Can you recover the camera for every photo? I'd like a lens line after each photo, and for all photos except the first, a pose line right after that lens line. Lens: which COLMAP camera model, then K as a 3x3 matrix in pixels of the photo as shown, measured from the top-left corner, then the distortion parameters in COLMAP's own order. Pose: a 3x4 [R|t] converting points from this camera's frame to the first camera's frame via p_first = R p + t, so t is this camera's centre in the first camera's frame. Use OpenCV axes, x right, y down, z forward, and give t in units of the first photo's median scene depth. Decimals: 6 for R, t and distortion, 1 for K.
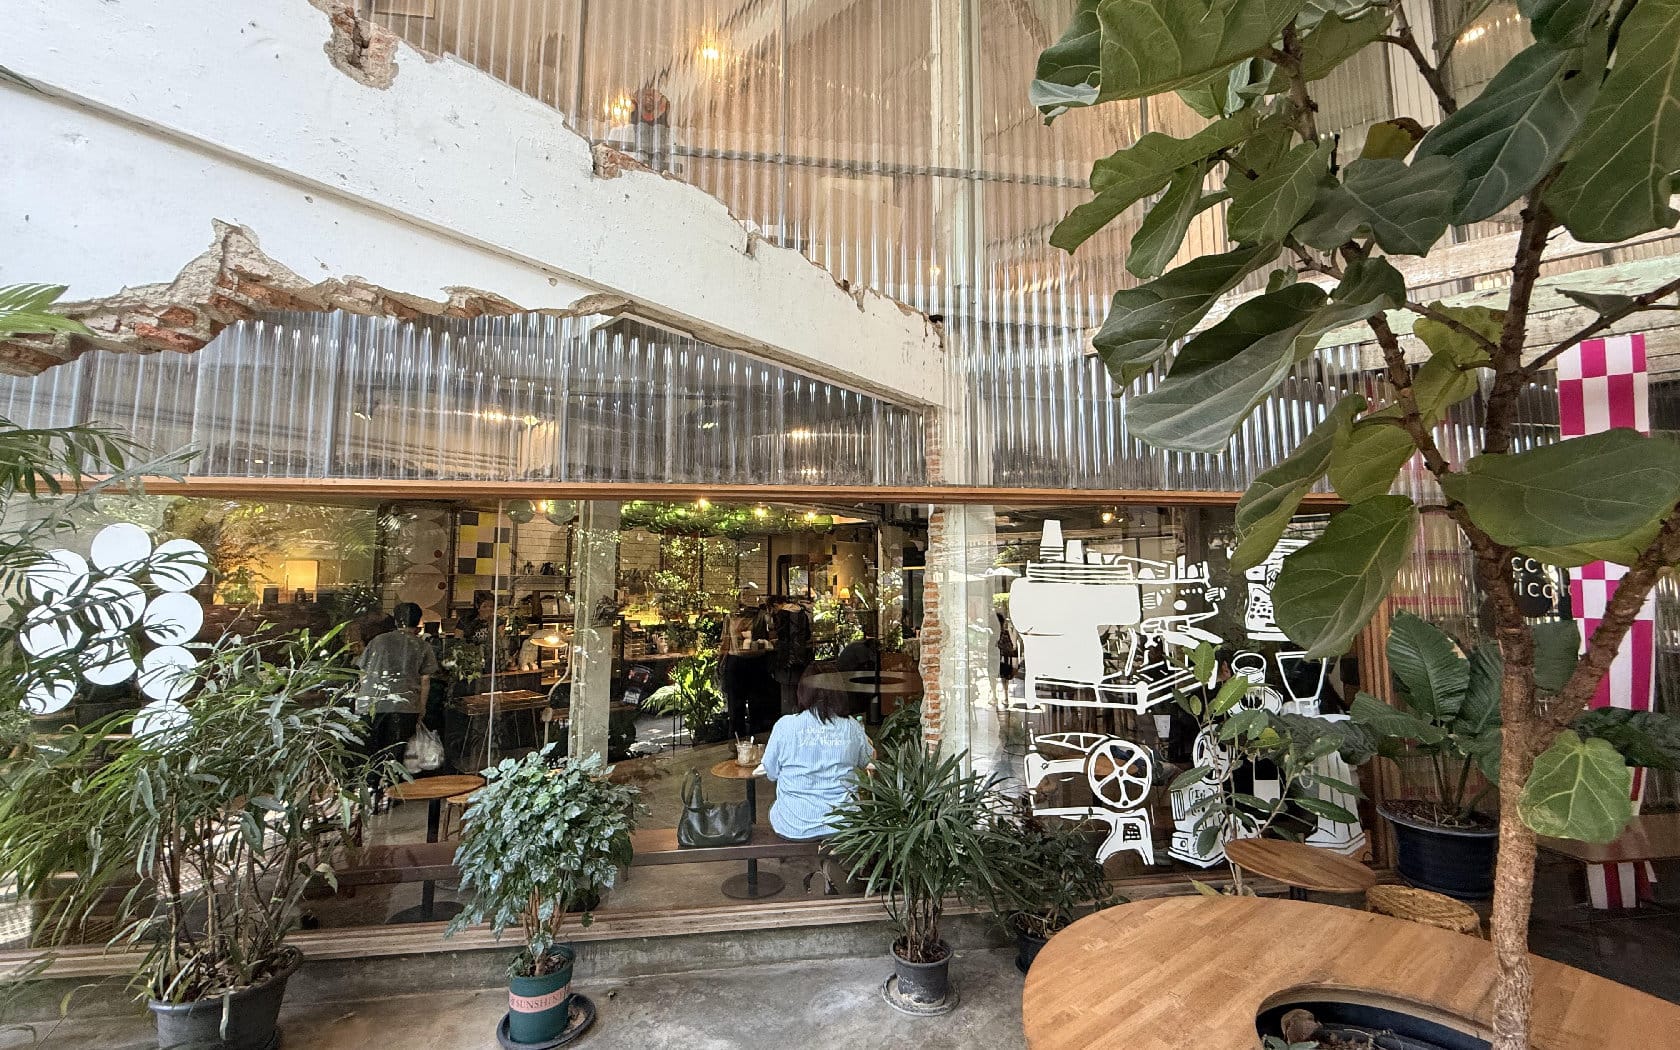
lens RADIAL K [[670.9, 0, 838.7], [0, 670.9, 522.4], [0, 0, 1]] dist [-0.001126, -0.000073]
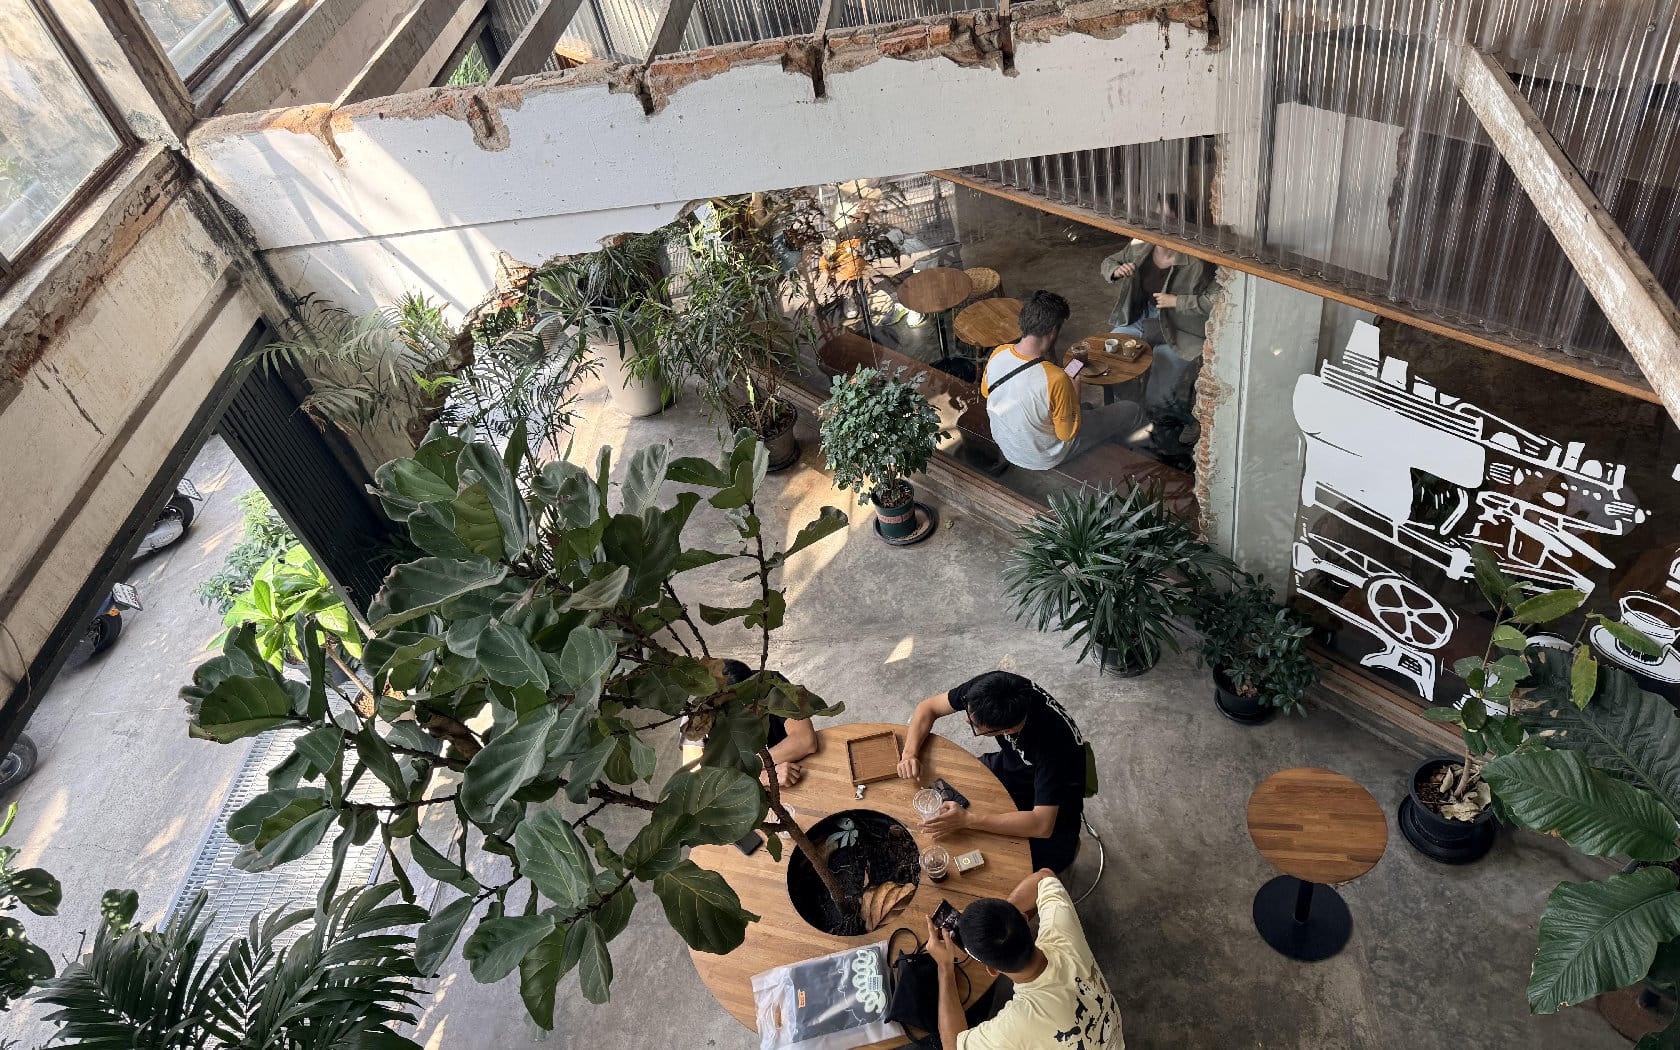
lens RADIAL K [[1188.0, 0, 840.5], [0, 1188.0, 524.8], [0, 0, 1]] dist [-0.000022, 0.000238]
pose [[0.576505, 0.488959, -0.654646, 0.880114], [0.259911, 0.649837, 0.714254, -0.841033], [0.774654, -0.581920, 0.247548, 0.200159]]
